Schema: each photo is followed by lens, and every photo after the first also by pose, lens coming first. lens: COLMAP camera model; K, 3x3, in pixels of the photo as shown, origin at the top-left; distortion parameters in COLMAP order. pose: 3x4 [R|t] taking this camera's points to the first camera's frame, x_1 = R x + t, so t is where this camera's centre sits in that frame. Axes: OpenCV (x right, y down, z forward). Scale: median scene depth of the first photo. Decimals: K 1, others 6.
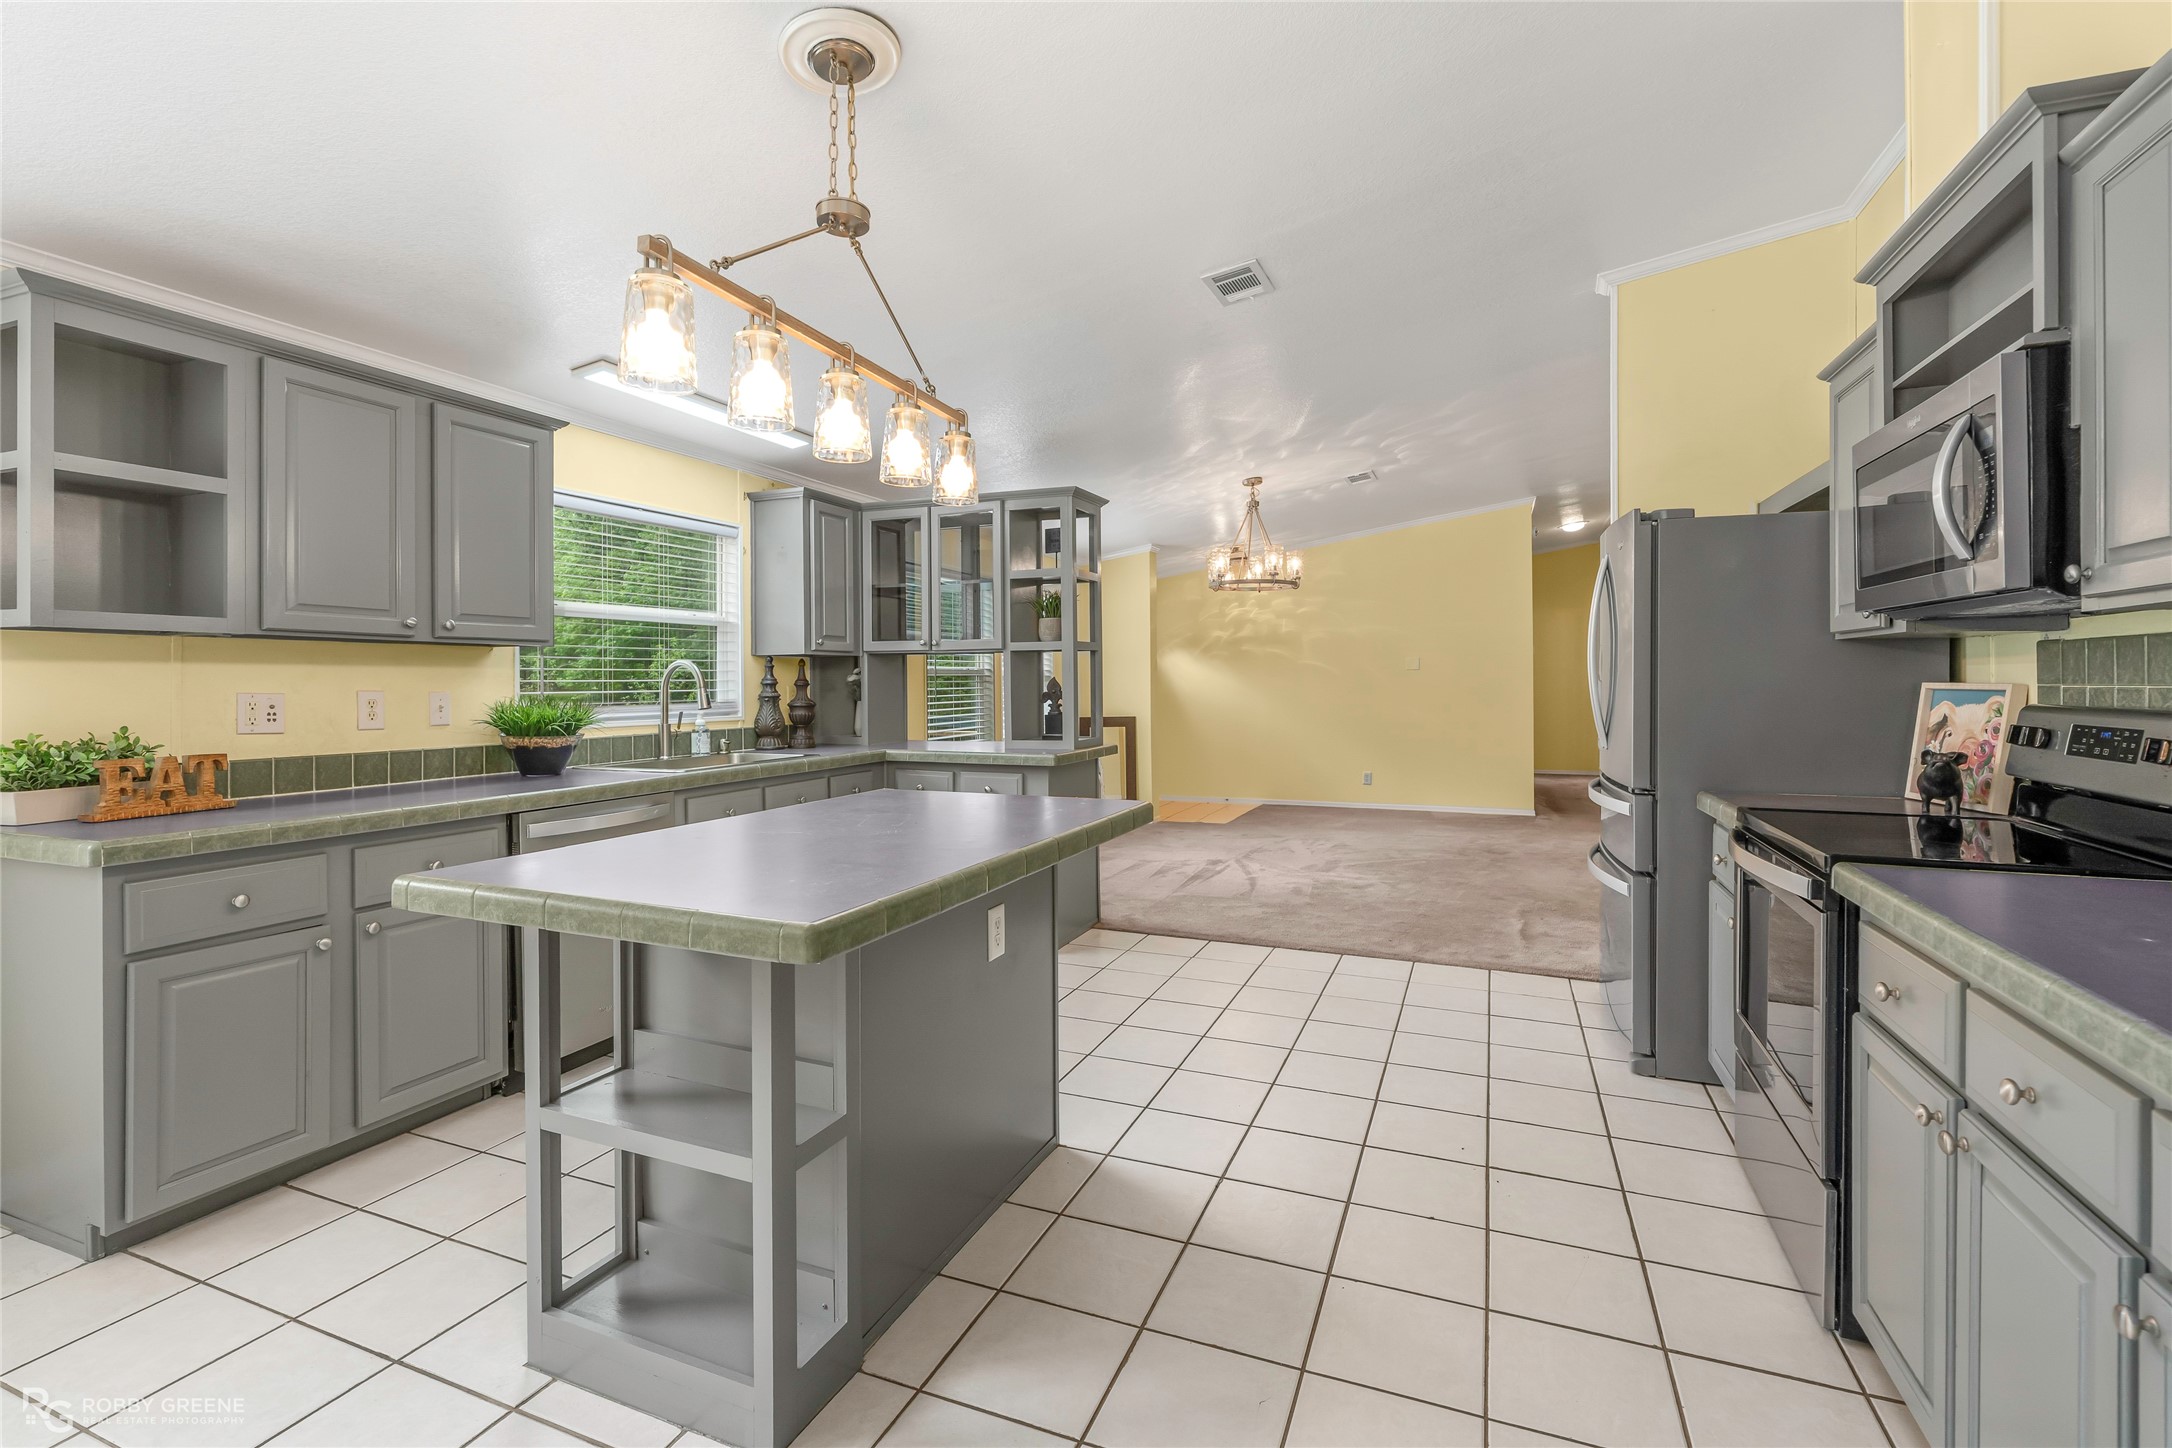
lens RADIAL K [[993.2, 0, 1070.5], [0, 993.2, 680.0], [0, 0, 1]] dist [-0.009410, 0.002507]
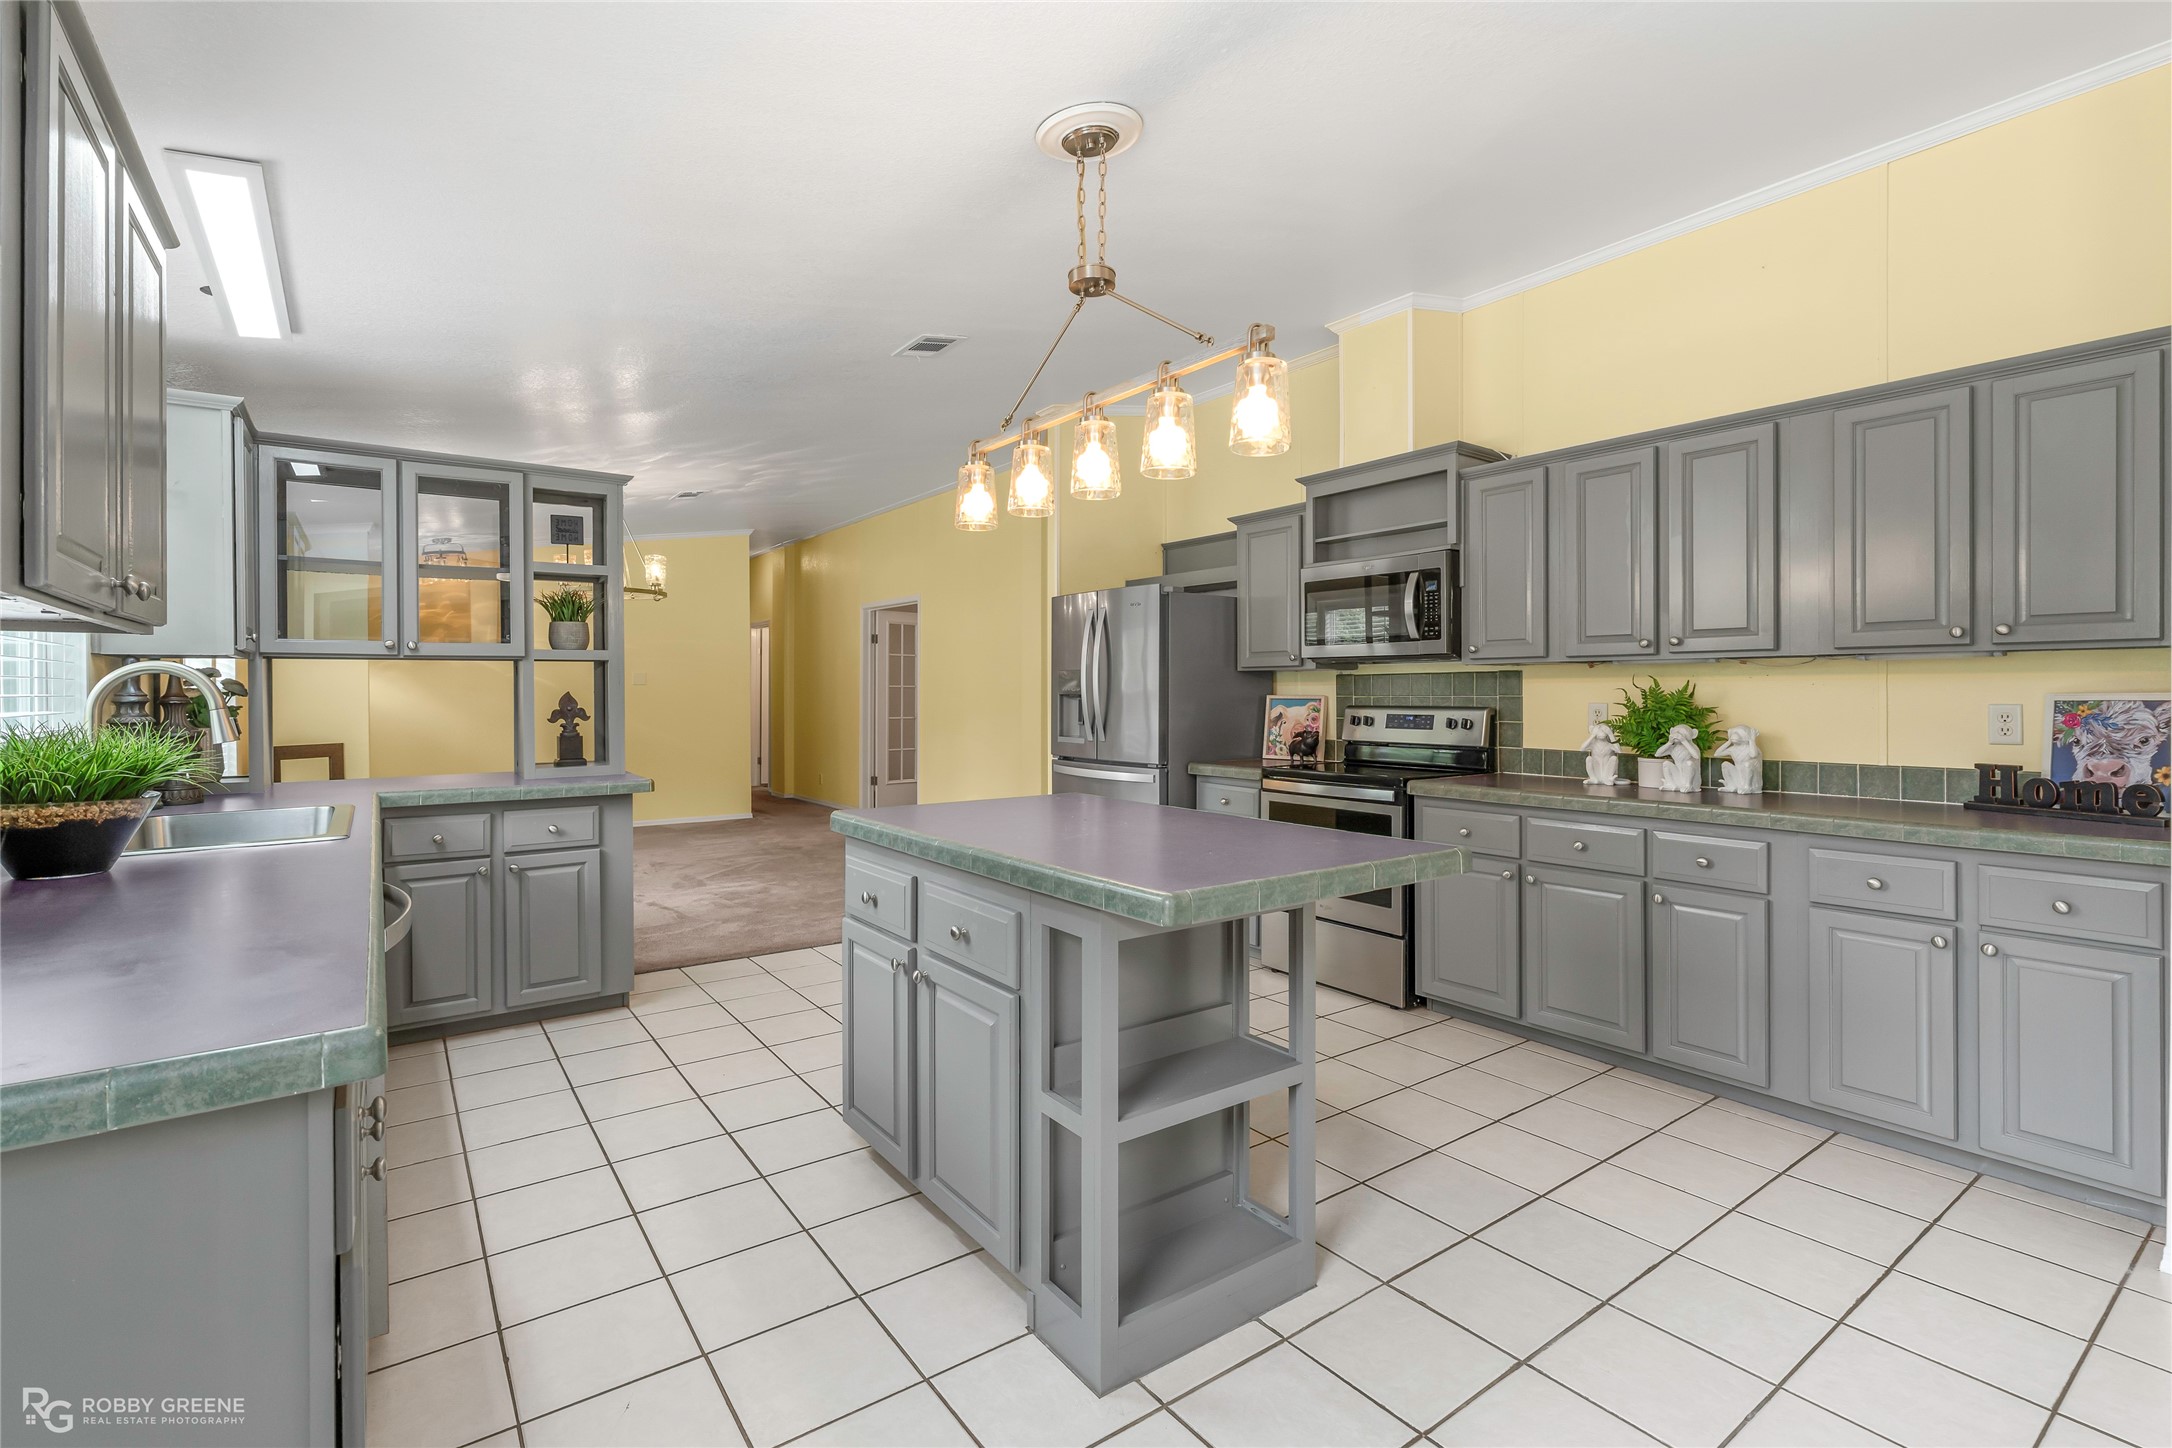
lens RADIAL K [[993.2, 0, 1099.8], [0, 993.2, 701.4], [0, 0, 1]] dist [-0.009410, 0.002507]
pose [[0.511093, -0.006733, 0.859499, -0.718321], [0.002170, 0.999976, 0.006544, 0.000670], [-0.859523, -0.001480, 0.511096, 0.259372]]
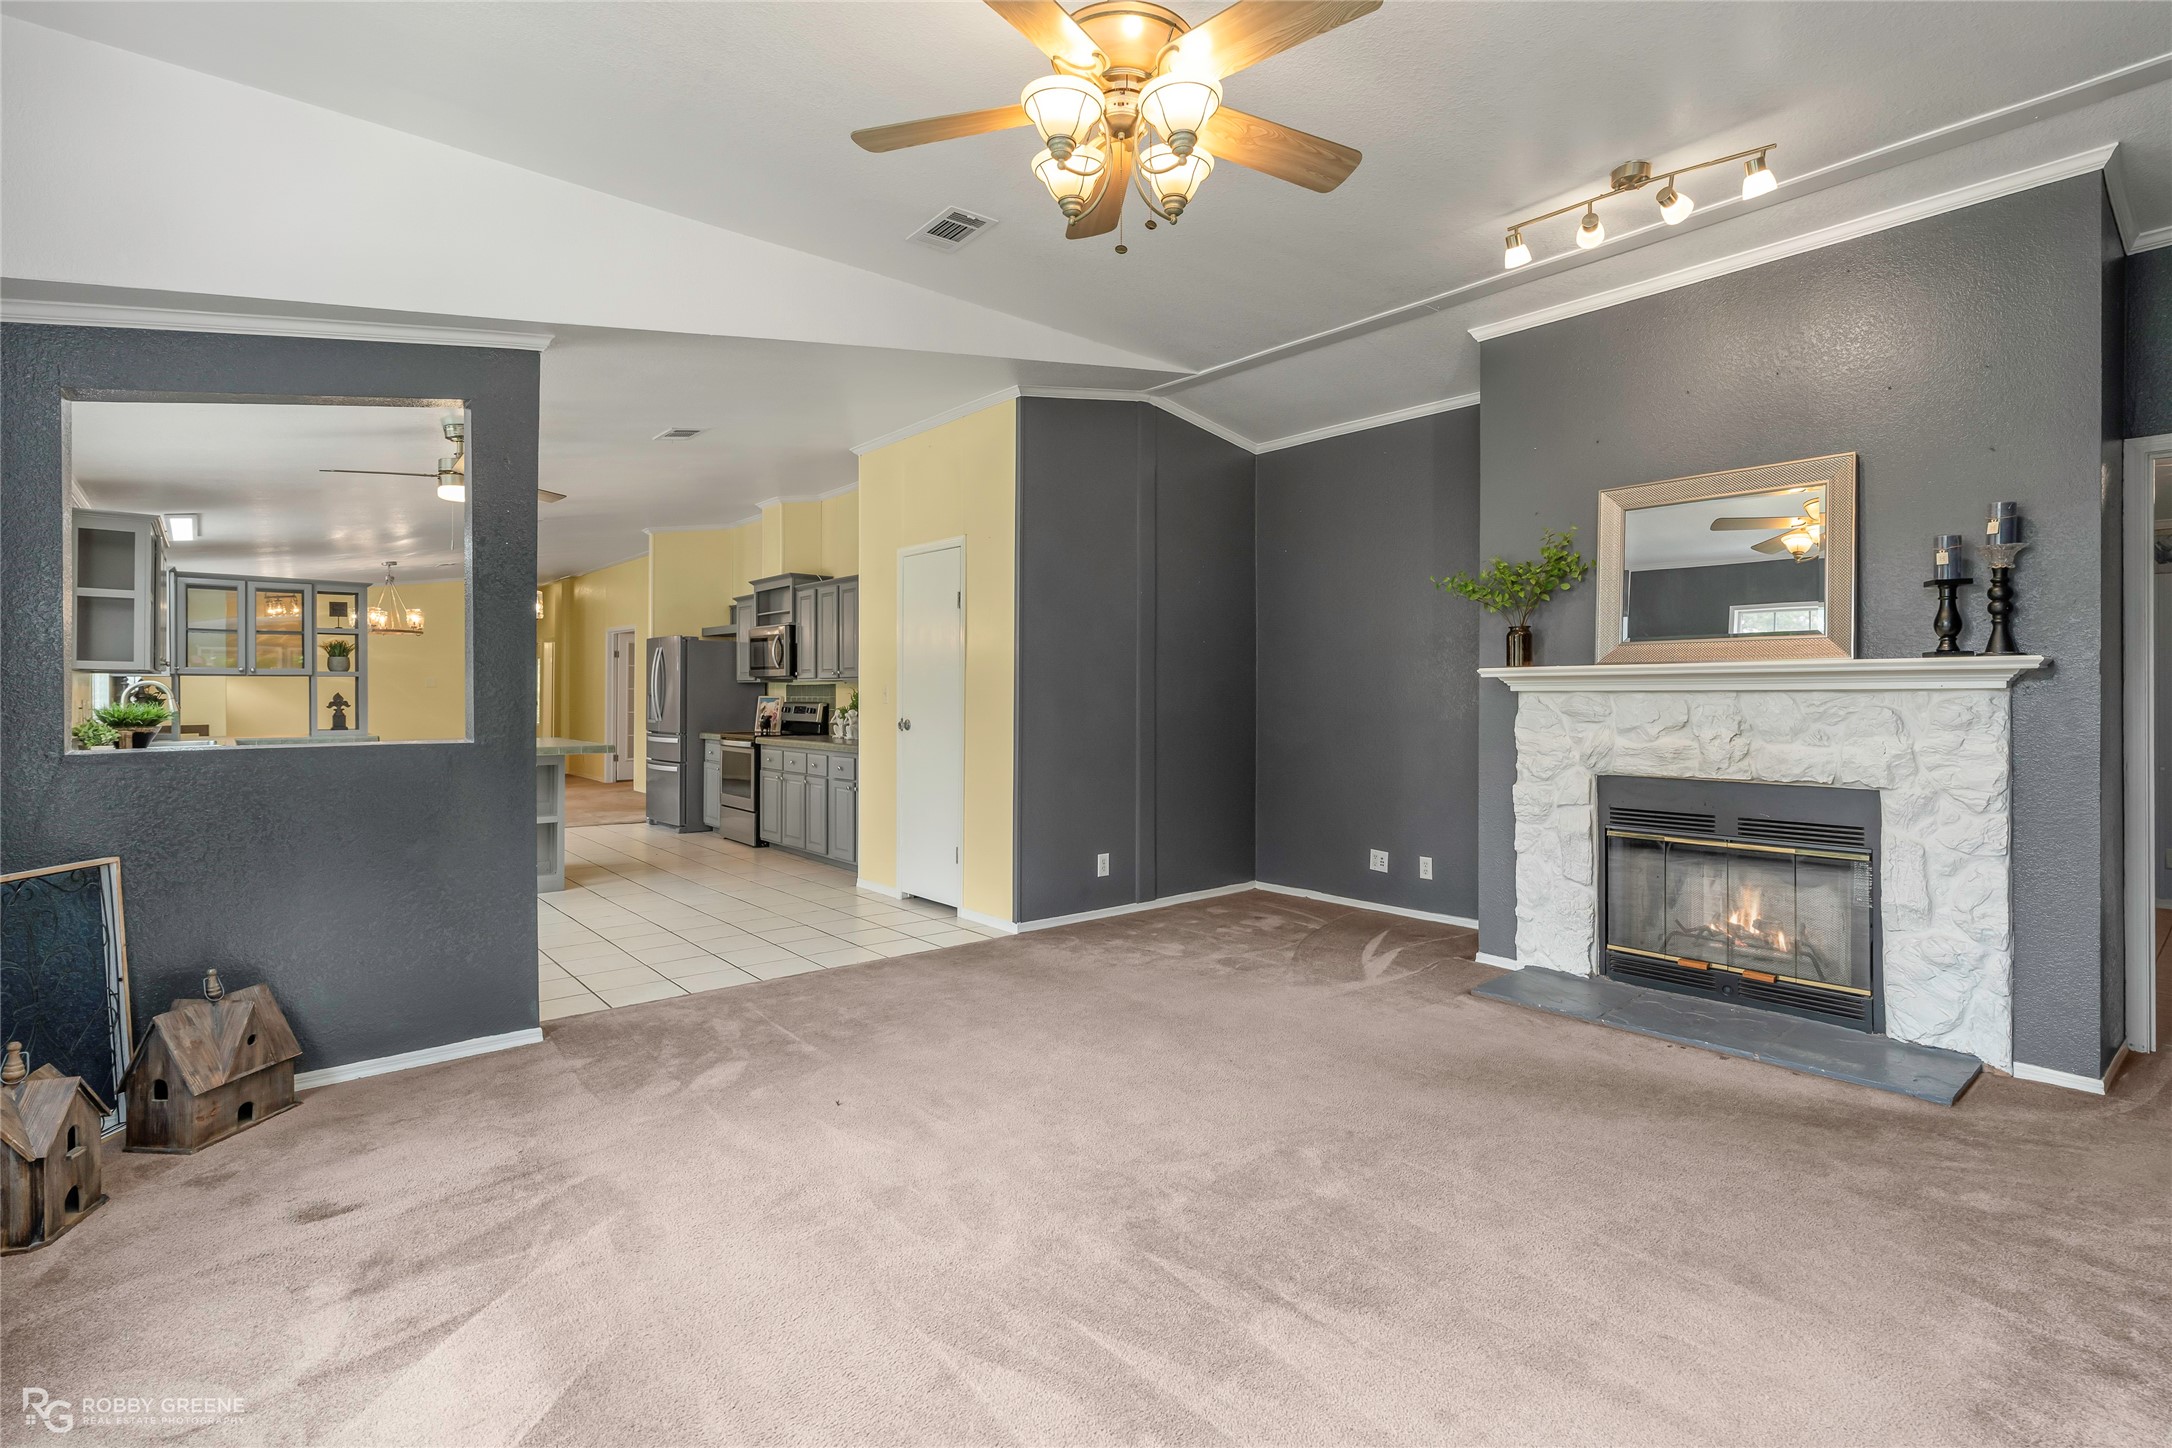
lens RADIAL K [[993.2, 0, 1085.9], [0, 993.2, 704.6], [0, 0, 1]] dist [-0.009410, 0.002507]
pose [[0.445462, -0.005226, 0.895286, -1.318102], [-0.002941, 0.999969, 0.007301, 0.002427], [-0.895296, -0.005885, 0.445433, -1.188221]]
